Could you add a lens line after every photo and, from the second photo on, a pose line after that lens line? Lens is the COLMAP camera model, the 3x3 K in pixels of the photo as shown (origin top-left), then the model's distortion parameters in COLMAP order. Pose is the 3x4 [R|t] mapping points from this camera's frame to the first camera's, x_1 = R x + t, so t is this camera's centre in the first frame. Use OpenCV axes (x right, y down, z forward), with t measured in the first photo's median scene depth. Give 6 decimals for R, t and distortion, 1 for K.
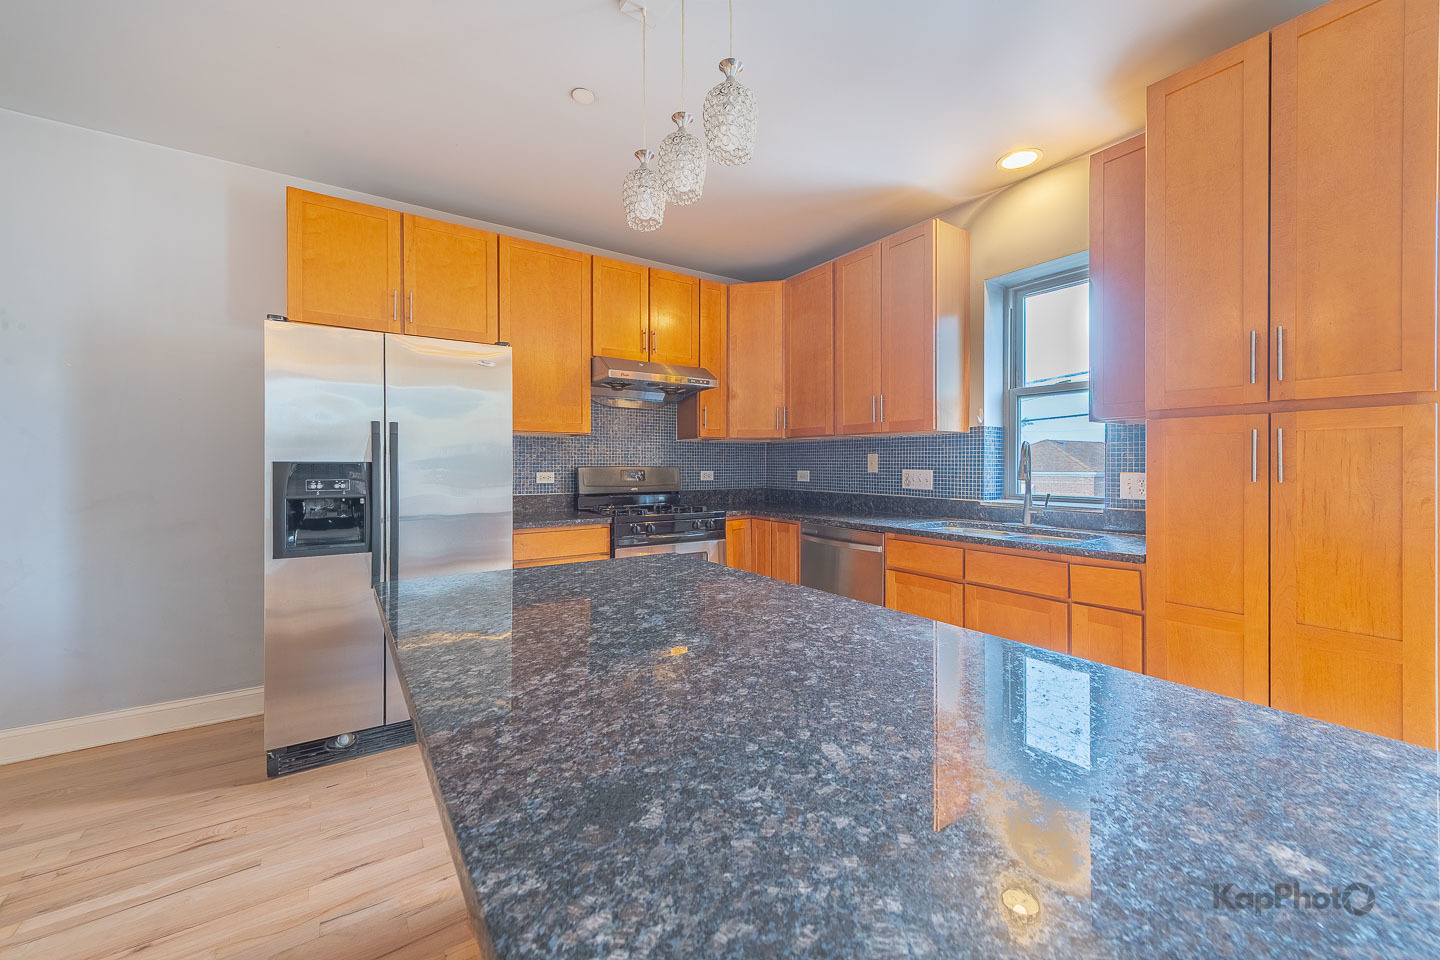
lens RADIAL K [[582.1, 0, 709.6], [0, 582.1, 466.5], [0, 0, 1]] dist [0.016383, -0.004658]
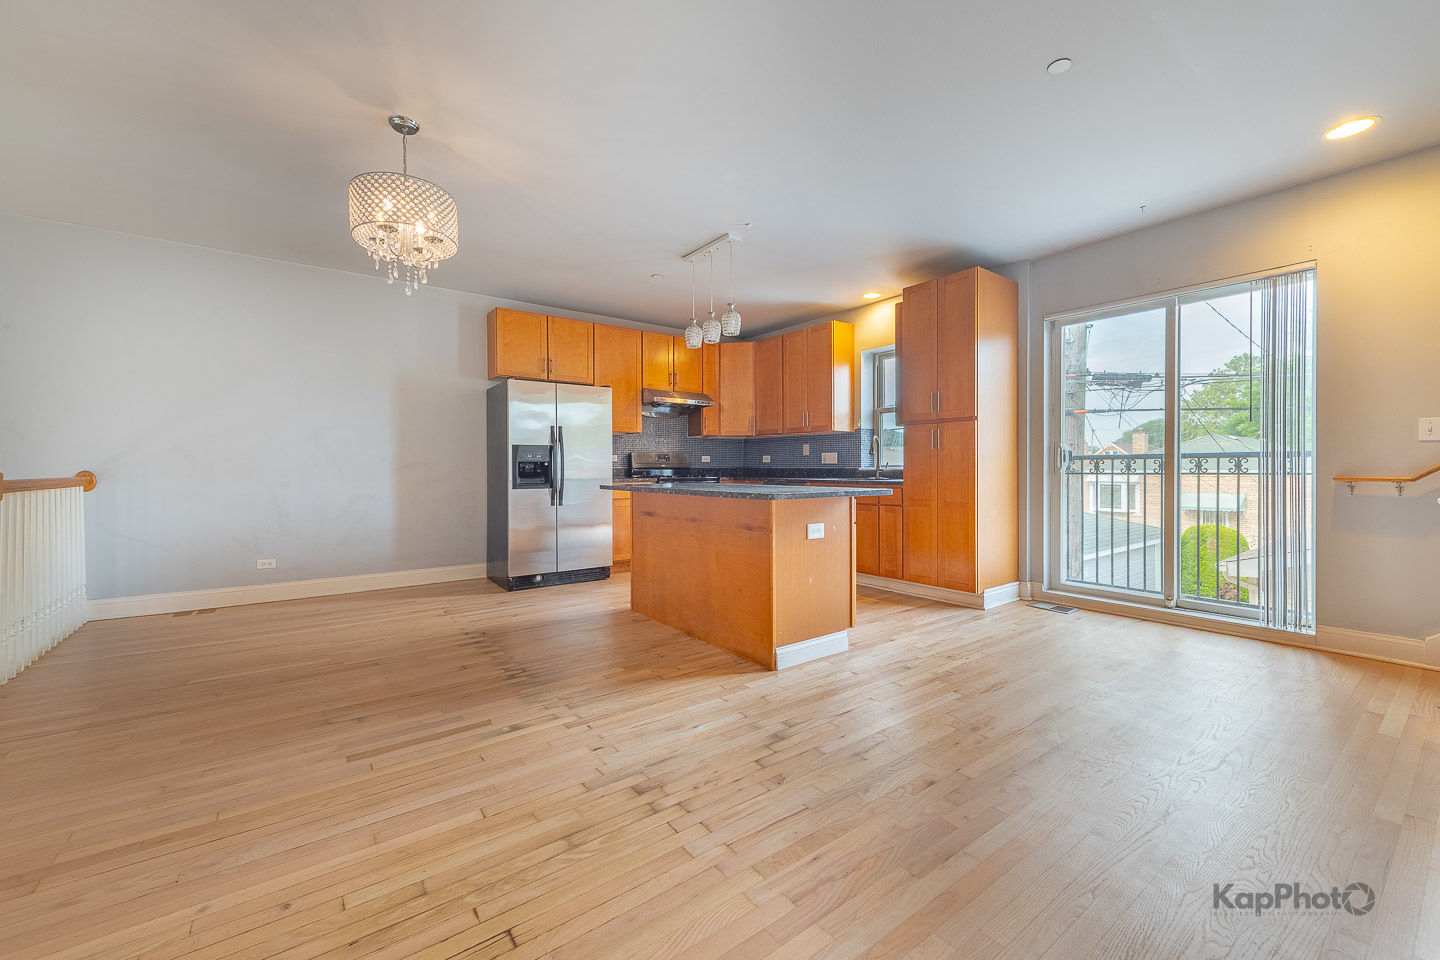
lens RADIAL K [[582.1, 0, 738.0], [0, 582.1, 471.6], [0, 0, 1]] dist [0.016383, -0.004658]
pose [[0.997545, -0.005700, 0.069796, -0.041003], [0.005587, 0.999983, 0.001819, 0.061861], [-0.069805, -0.001425, 0.997560, -0.803710]]
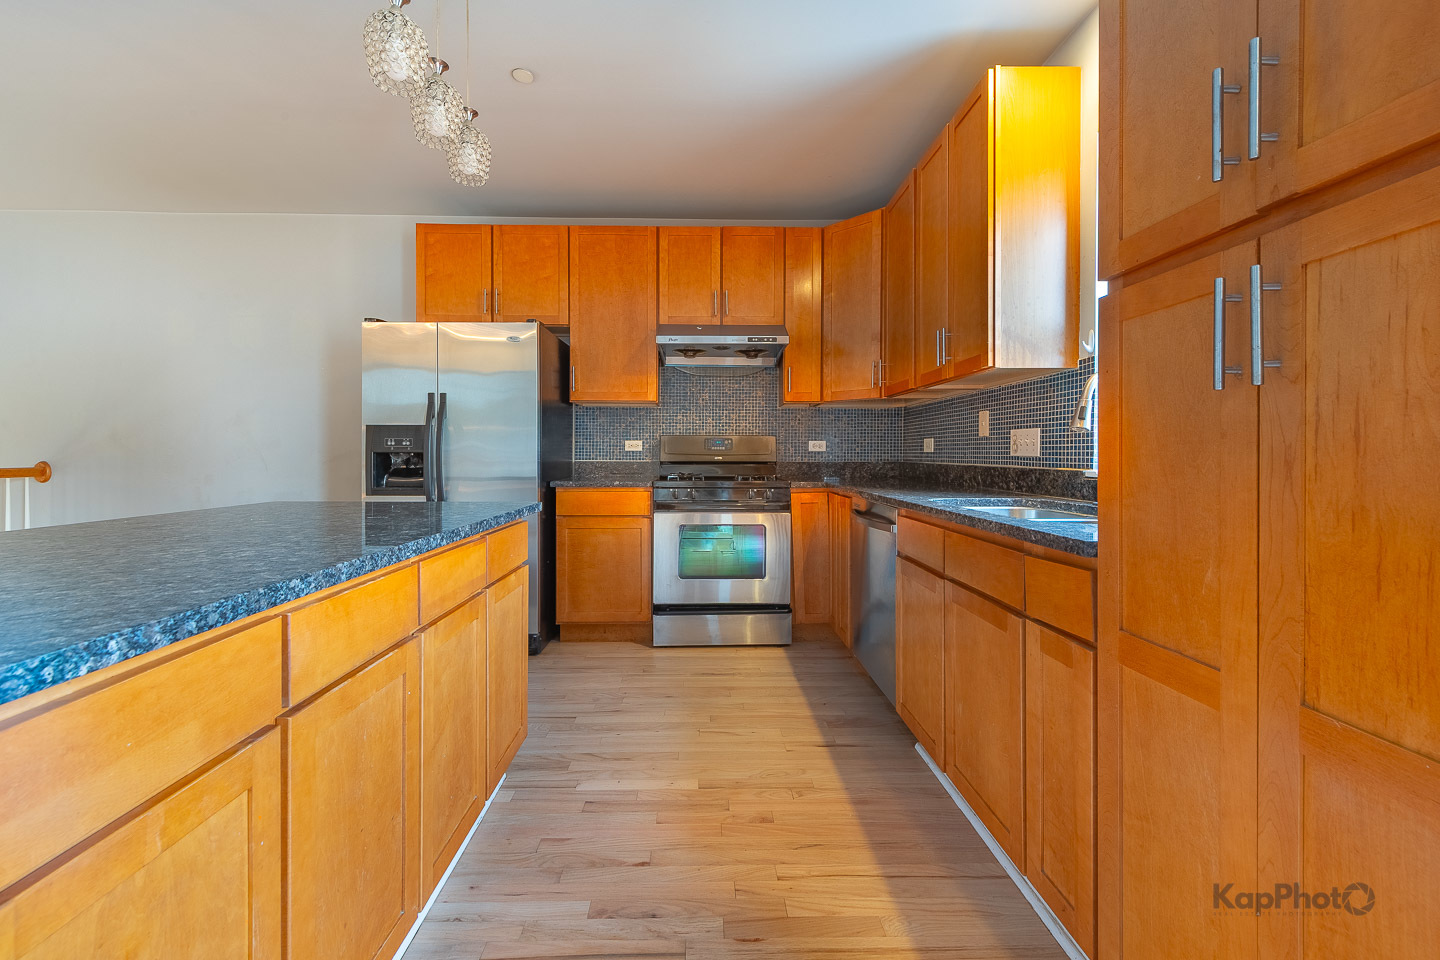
lens RADIAL K [[582.1, 0, 706.4], [0, 582.1, 457.5], [0, 0, 1]] dist [0.016383, -0.004658]
pose [[0.830575, 0.002768, -0.556900, 0.460013], [-0.003460, 0.999994, -0.000190, 0.044531], [0.556896, 0.002084, 0.830580, 0.205902]]
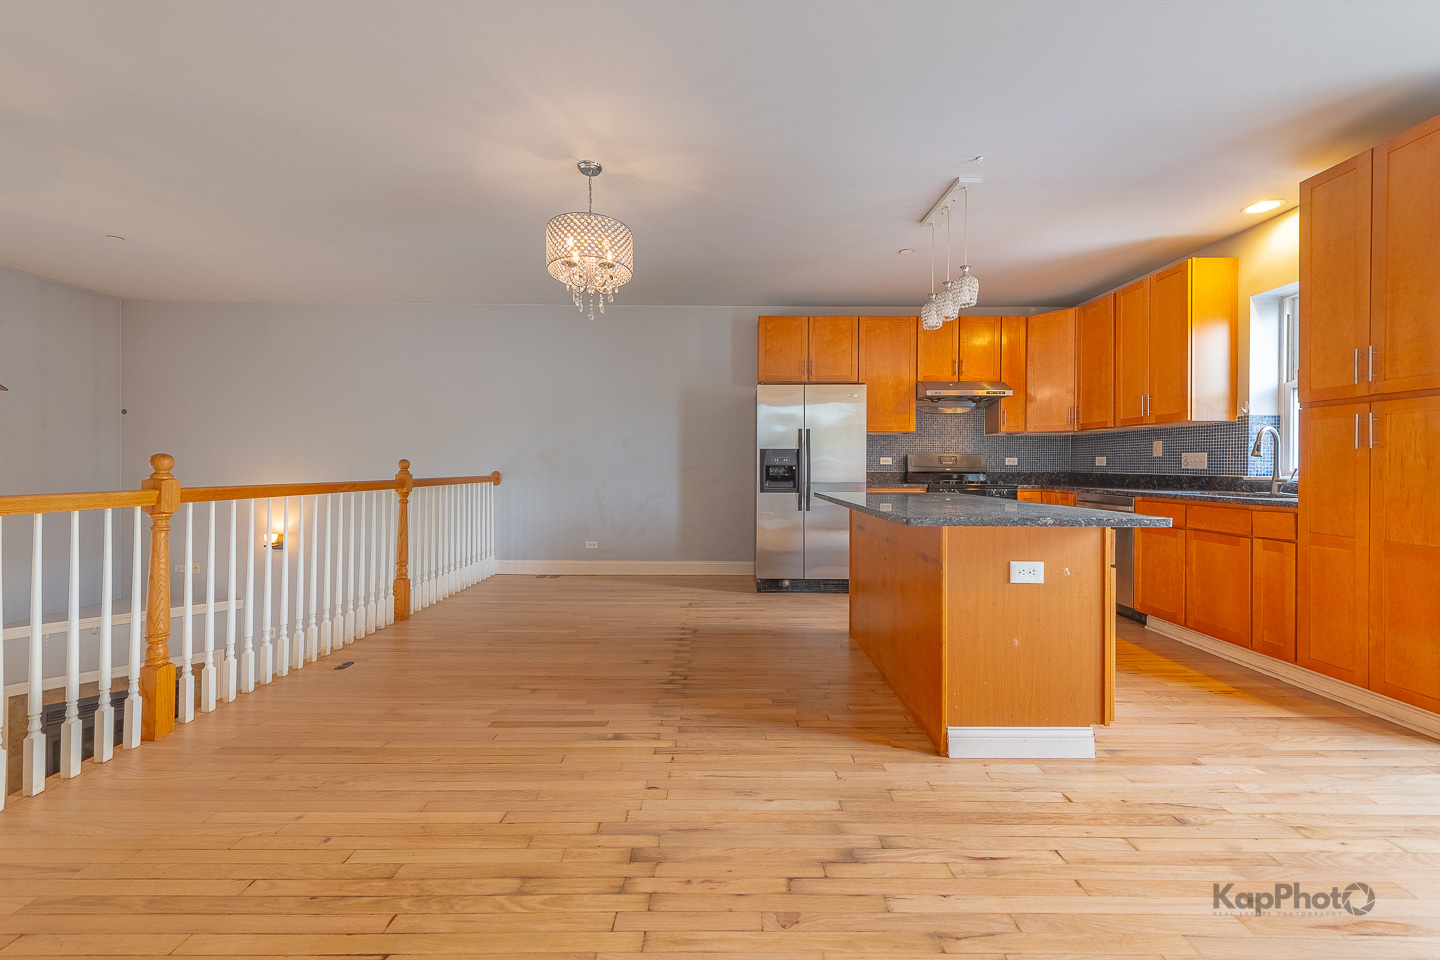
lens RADIAL K [[582.1, 0, 716.3], [0, 582.1, 472.5], [0, 0, 1]] dist [0.016383, -0.004658]
pose [[0.833973, 0.006378, -0.551769, 0.218654], [-0.003676, 0.999975, 0.006003, 0.045920], [0.551793, -0.002978, 0.833976, -0.611377]]
